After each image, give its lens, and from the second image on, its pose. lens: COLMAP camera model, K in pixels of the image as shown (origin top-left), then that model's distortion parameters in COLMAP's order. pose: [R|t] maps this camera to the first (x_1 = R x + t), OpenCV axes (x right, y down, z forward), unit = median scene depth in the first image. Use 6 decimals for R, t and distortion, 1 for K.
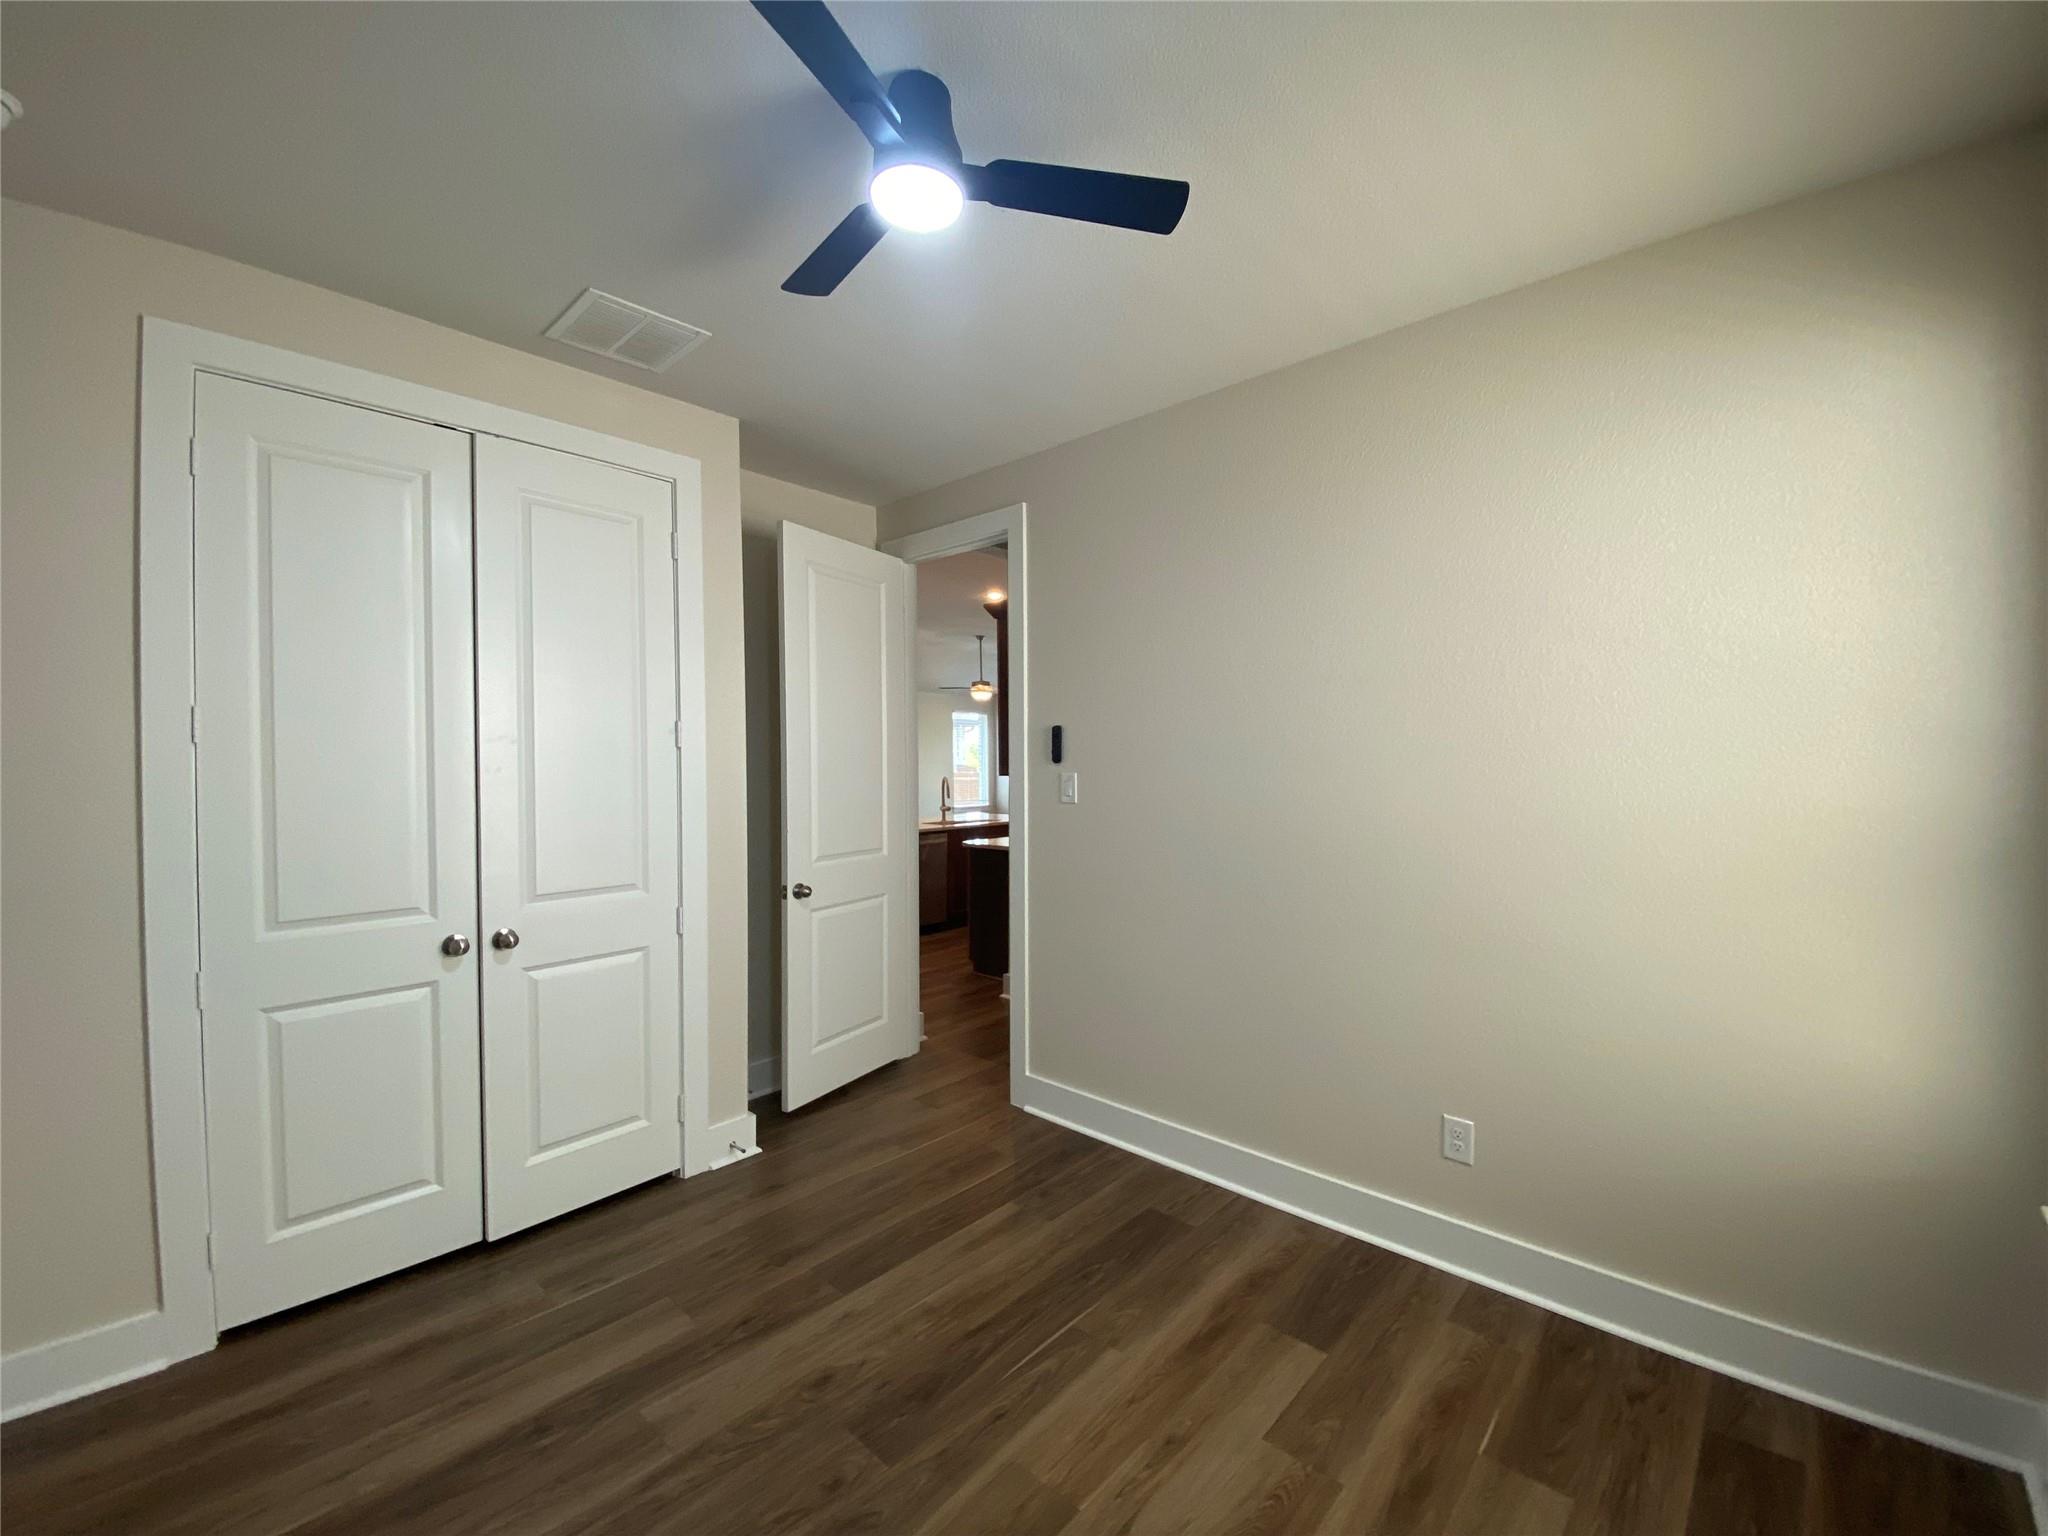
lens RADIAL K [[846.8, 0, 1011.5], [0, 846.8, 774.9], [0, 0, 1]] dist [0.043544, -0.033837]
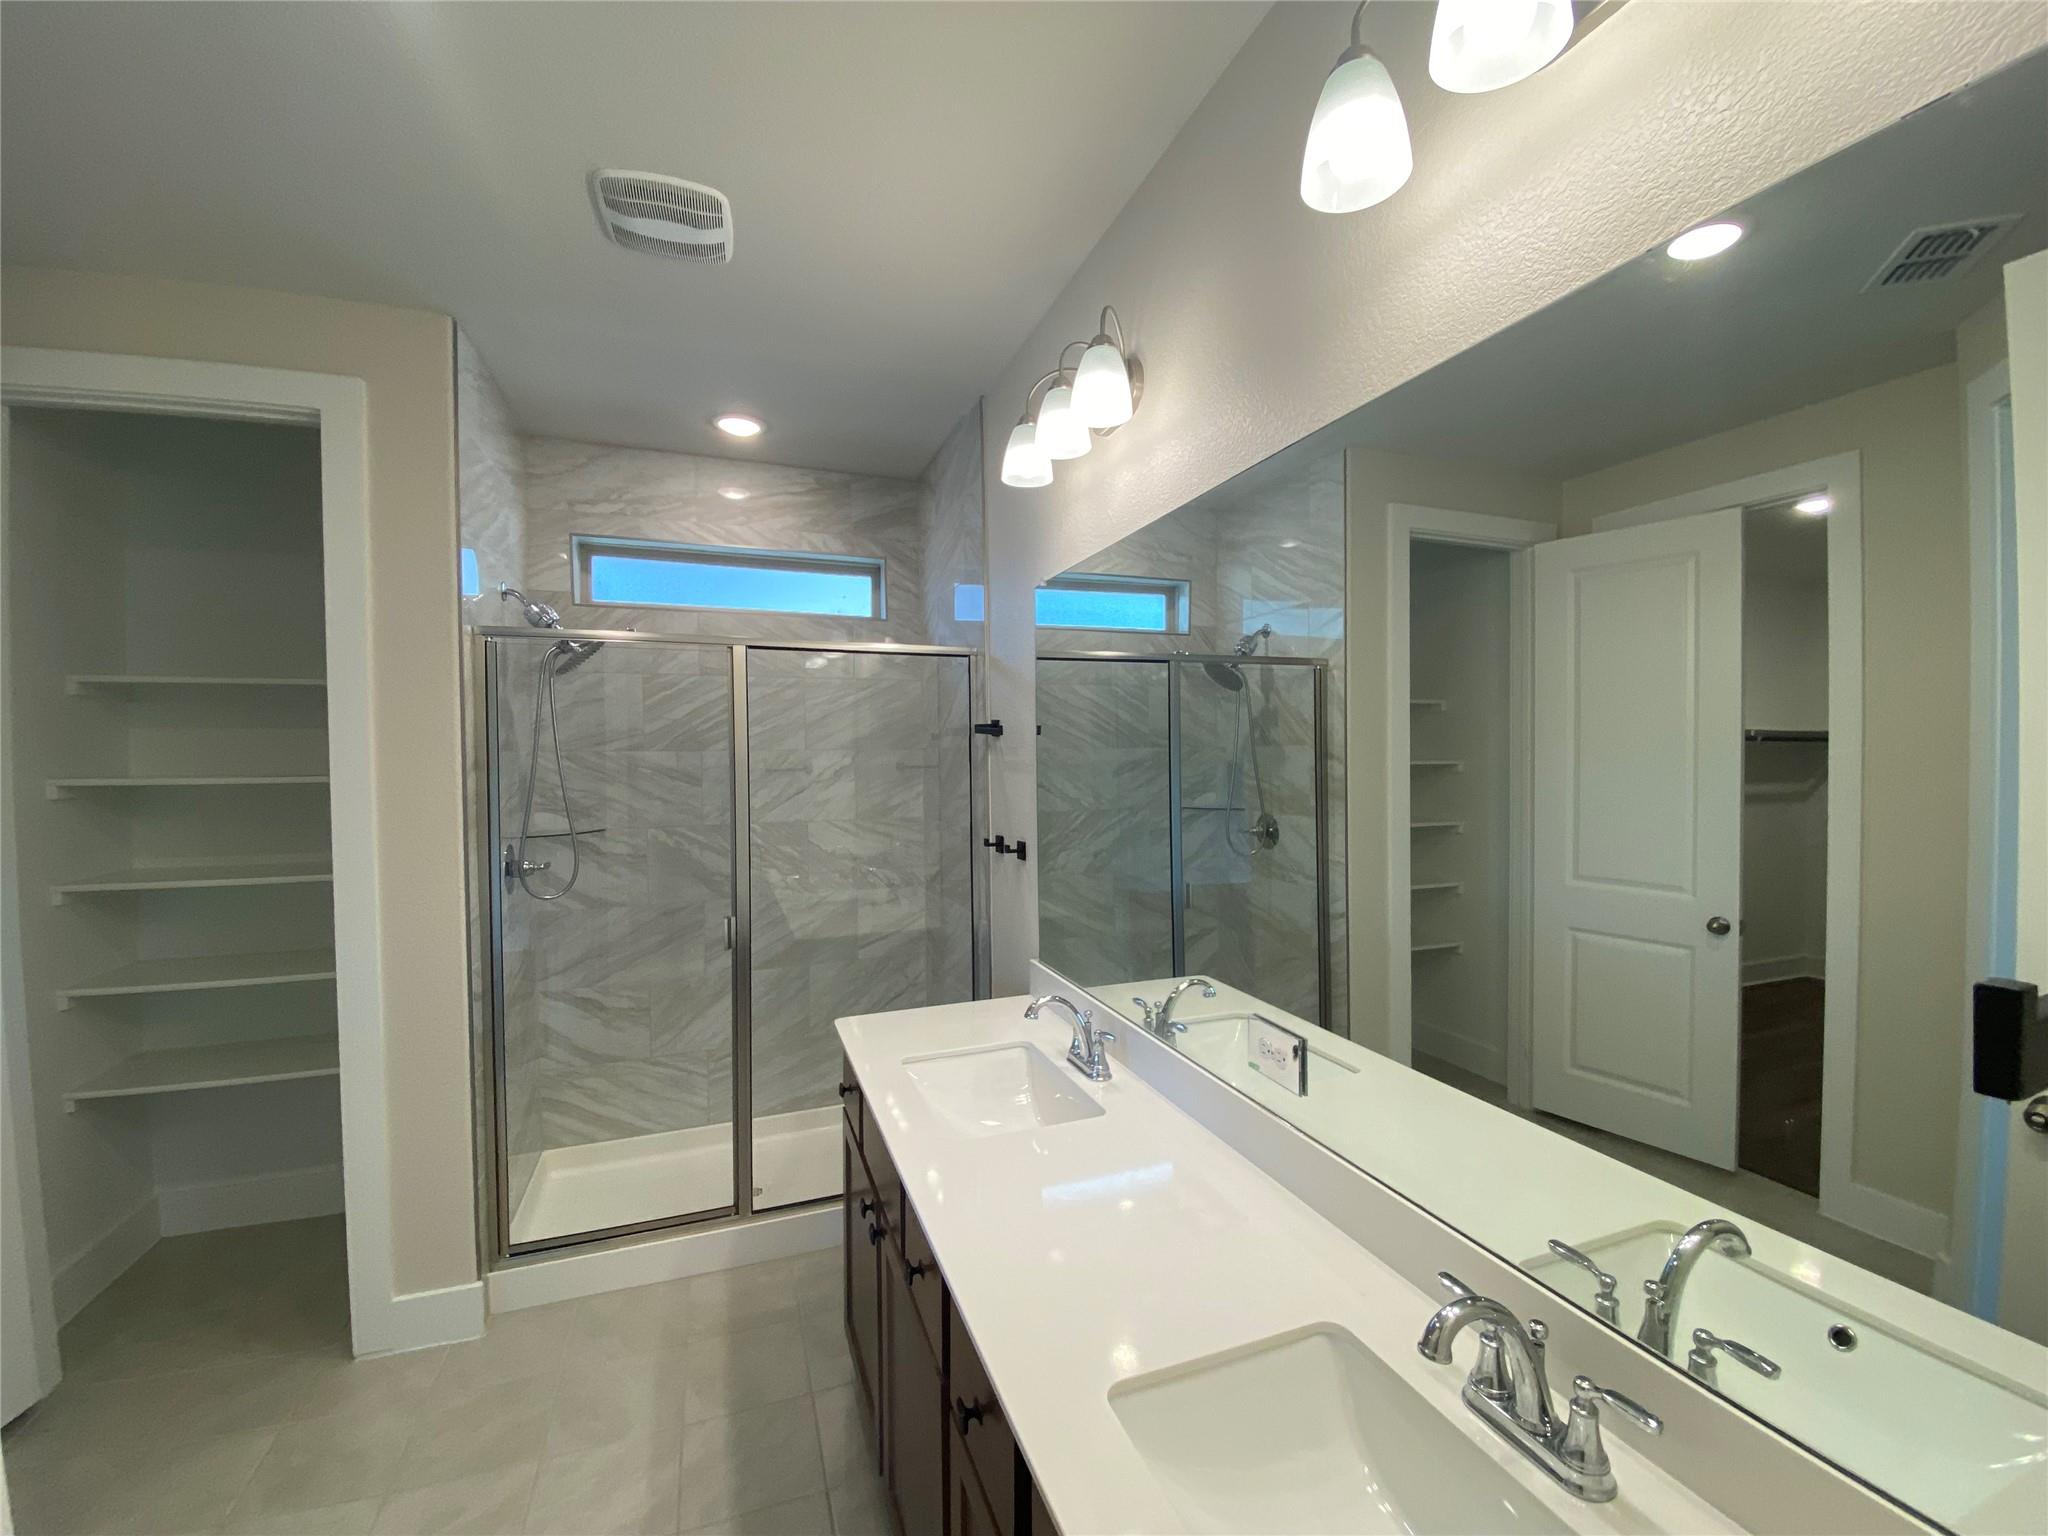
lens RADIAL K [[846.8, 0, 1011.5], [0, 846.8, 774.9], [0, 0, 1]] dist [0.043544, -0.033837]
pose [[-0.457704, 0.014418, -0.888988, 0.952089], [0.007946, 0.999895, 0.012126, -0.037757], [0.889069, -0.001513, -0.457770, 0.738300]]
